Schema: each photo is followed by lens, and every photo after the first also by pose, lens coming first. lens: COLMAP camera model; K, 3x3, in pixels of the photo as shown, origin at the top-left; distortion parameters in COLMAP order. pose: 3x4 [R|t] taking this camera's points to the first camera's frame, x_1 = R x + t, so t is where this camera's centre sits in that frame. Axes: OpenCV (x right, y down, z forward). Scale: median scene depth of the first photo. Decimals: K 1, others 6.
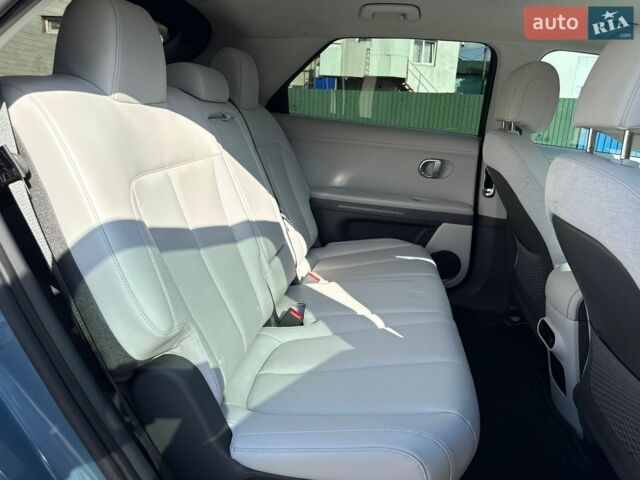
lens RADIAL K [[455.5, 0, 316.0], [0, 455.5, 246.1], [0, 0, 1]] dist [0.047569, -0.073835]
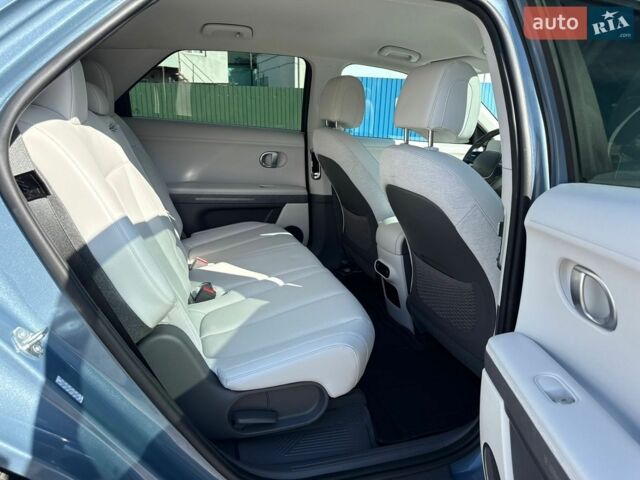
lens RADIAL K [[455.5, 0, 319.6], [0, 455.5, 244.4], [0, 0, 1]] dist [0.047569, -0.073835]
pose [[0.891681, -0.154022, 0.425654, -0.187547], [0.146491, 0.987917, 0.050600, 0.009070], [-0.428305, 0.017235, 0.903470, -0.142884]]
